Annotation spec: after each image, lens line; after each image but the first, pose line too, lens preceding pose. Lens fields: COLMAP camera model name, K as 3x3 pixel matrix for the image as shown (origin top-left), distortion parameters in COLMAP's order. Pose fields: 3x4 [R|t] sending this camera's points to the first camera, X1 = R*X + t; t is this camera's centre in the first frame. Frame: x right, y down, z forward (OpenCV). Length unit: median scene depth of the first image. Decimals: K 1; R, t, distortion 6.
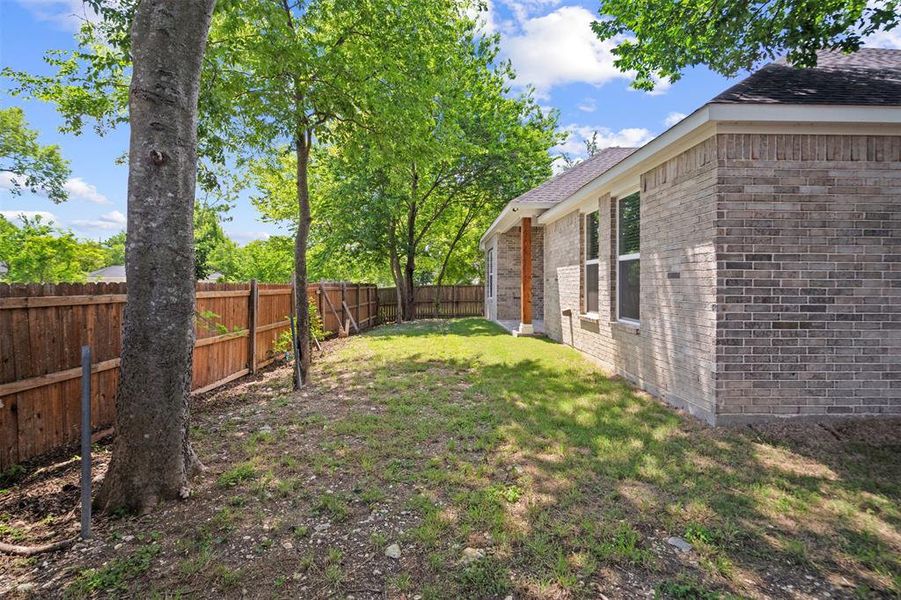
lens RADIAL K [[422.1, 0, 449.0], [0, 422.1, 281.5], [0, 0, 1]] dist [-0.000480, 0.000651]
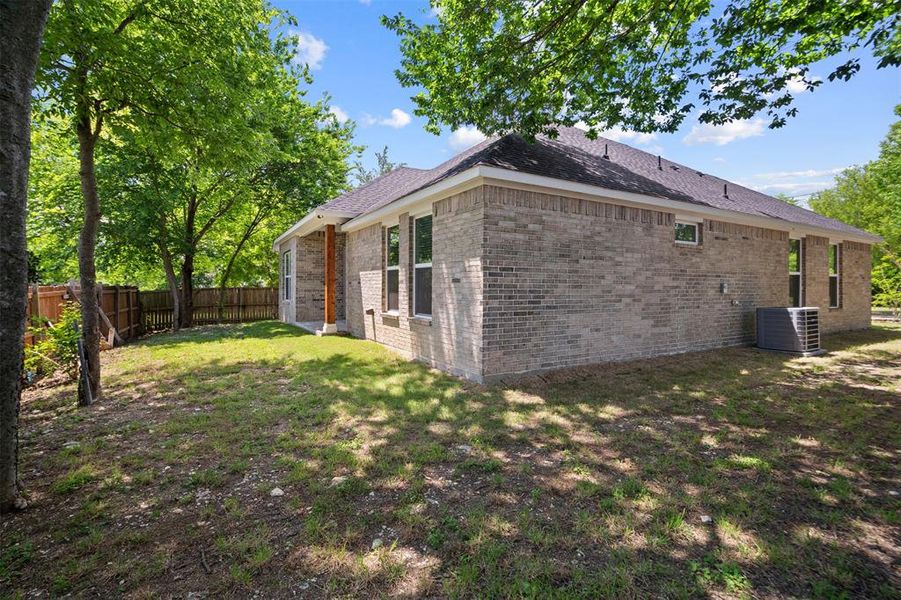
lens RADIAL K [[422.1, 0, 449.0], [0, 422.1, 281.5], [0, 0, 1]] dist [-0.000480, 0.000651]
pose [[0.879578, 0.005379, 0.475724, -0.152924], [-0.002895, 0.999978, -0.005955, -0.003346], [-0.475746, 0.003860, 0.879574, -0.213565]]
